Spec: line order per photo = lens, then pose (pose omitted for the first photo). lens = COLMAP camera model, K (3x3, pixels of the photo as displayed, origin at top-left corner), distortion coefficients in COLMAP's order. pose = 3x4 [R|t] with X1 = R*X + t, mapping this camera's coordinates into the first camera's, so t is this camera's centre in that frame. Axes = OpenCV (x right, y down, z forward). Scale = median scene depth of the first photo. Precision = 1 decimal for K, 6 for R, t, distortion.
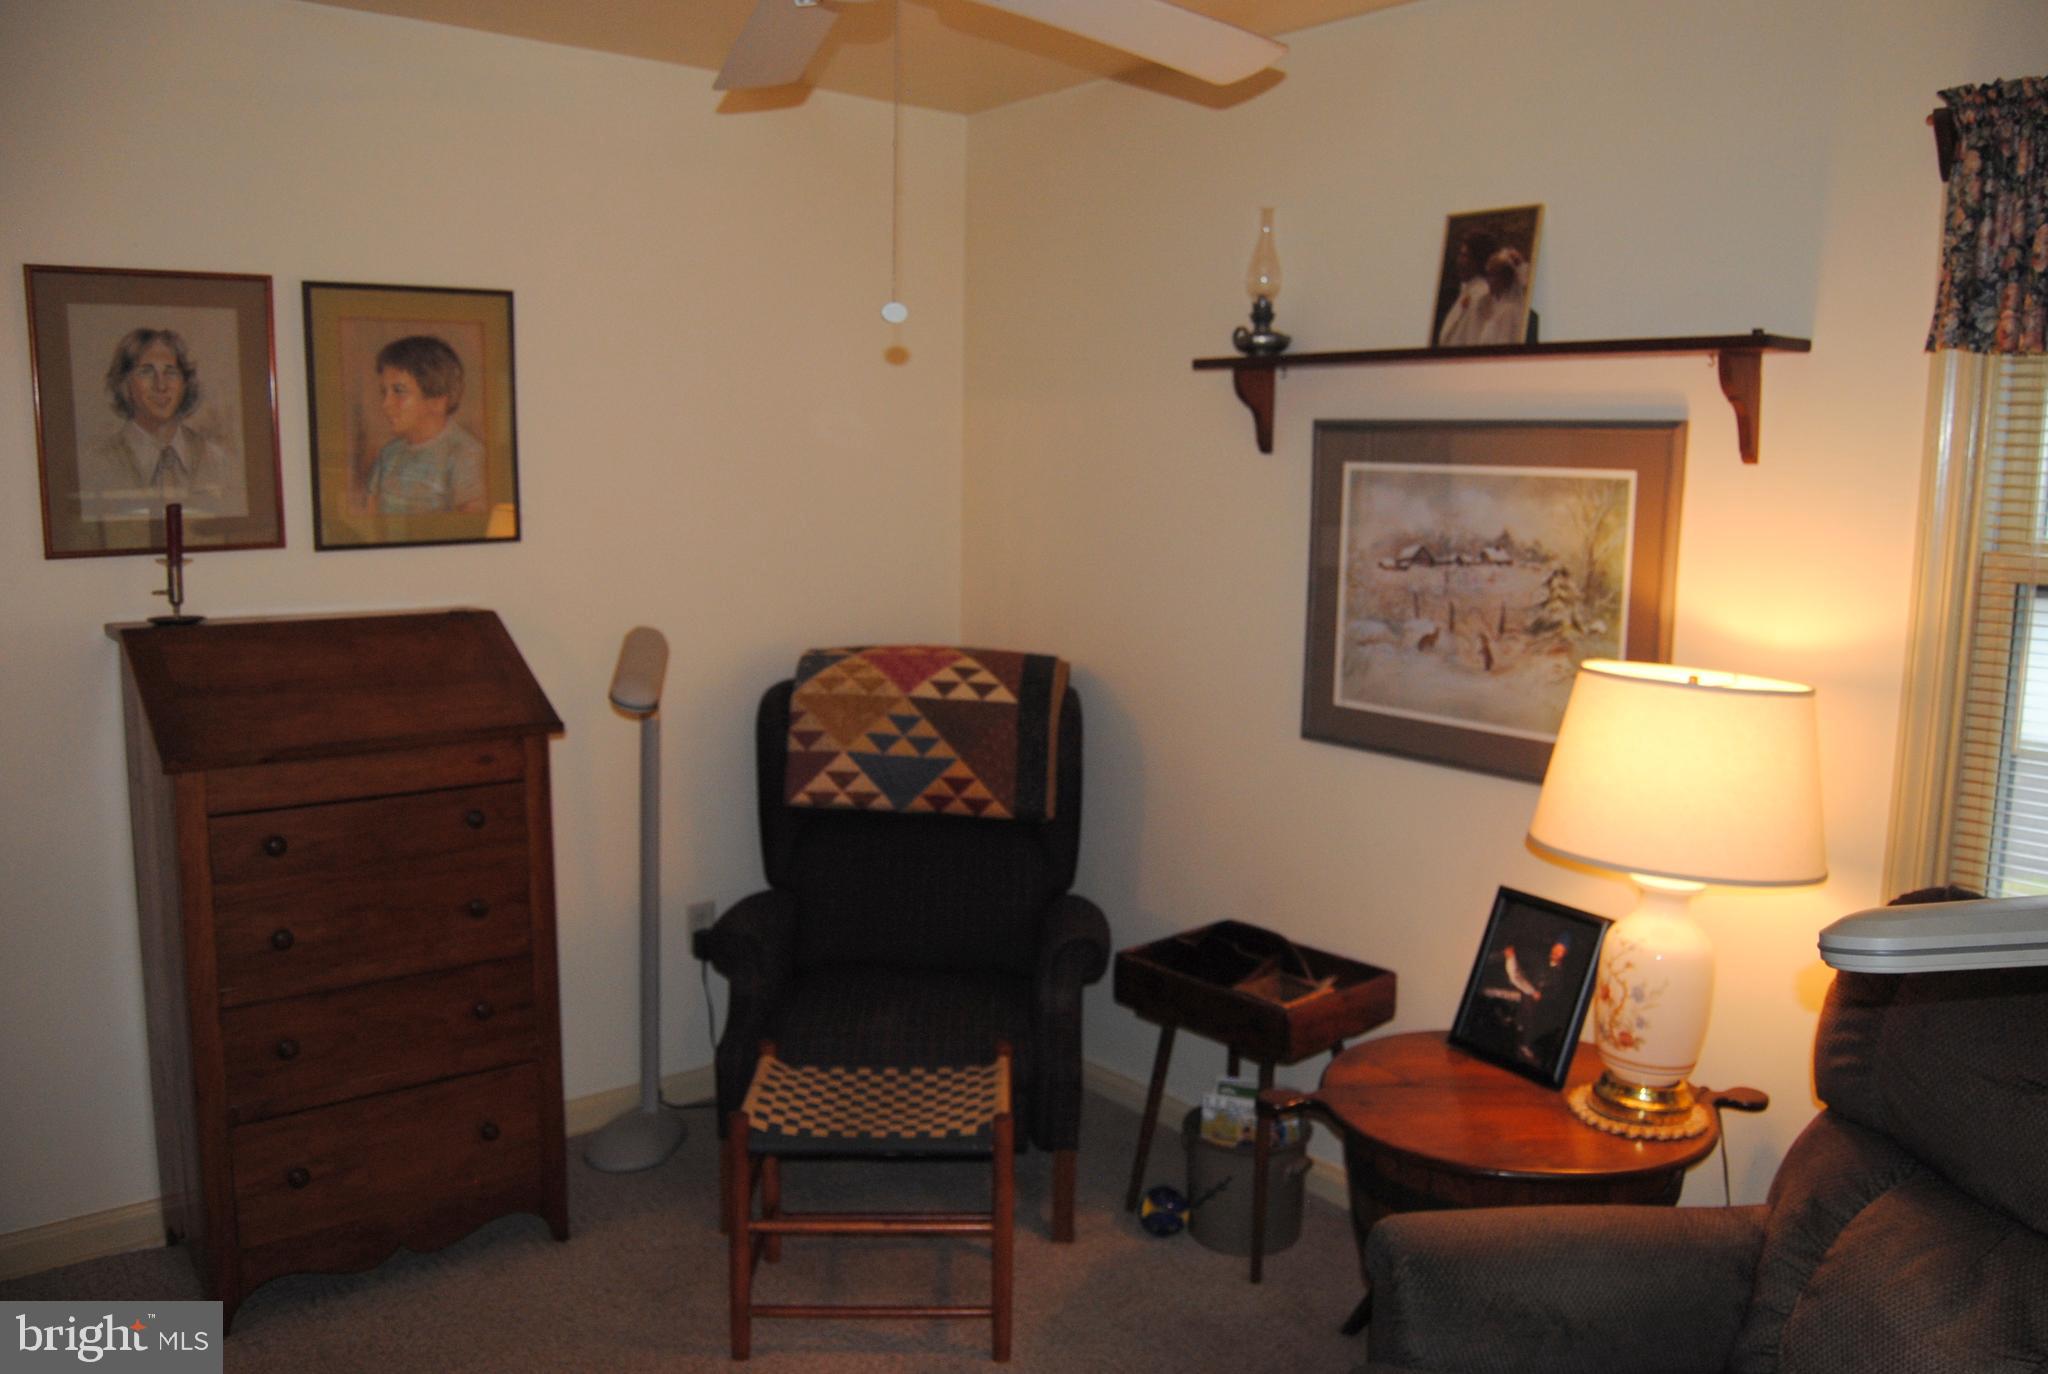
lens RADIAL K [[1632.2, 0, 1038.5], [0, 1632.2, 684.3], [0, 0, 1]] dist [-0.095303, 0.035095]
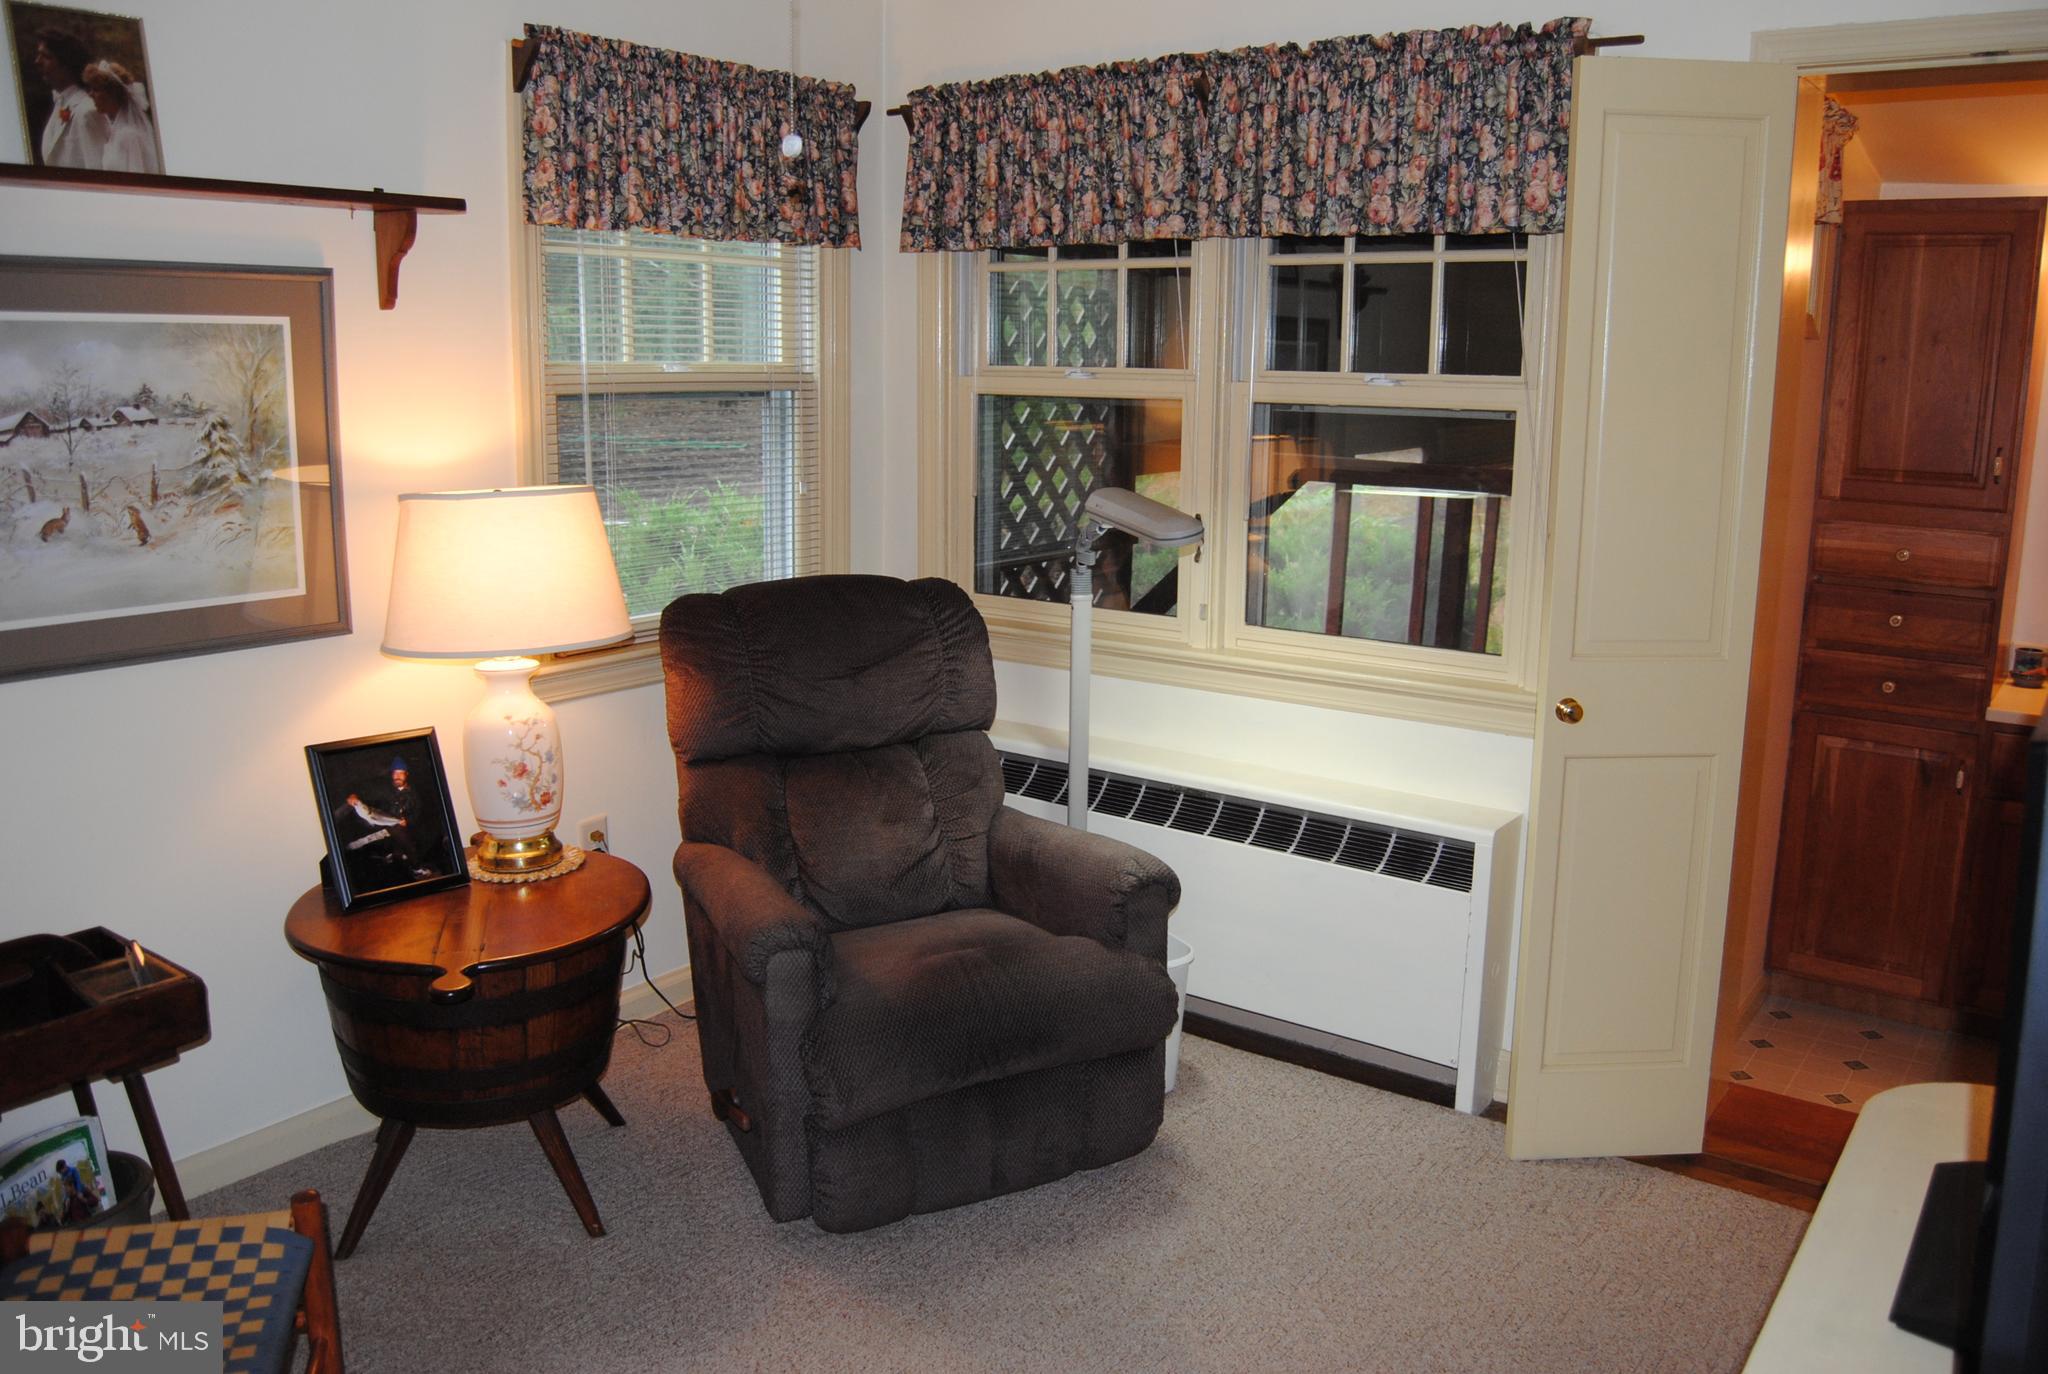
lens RADIAL K [[1632.2, 0, 1038.5], [0, 1632.2, 684.3], [0, 0, 1]] dist [-0.095303, 0.035095]
pose [[-0.261323, -0.211981, 0.941687, -0.711370], [0.115125, 0.961779, 0.248451, -0.098357], [-0.958361, 0.173338, -0.226930, 0.765907]]
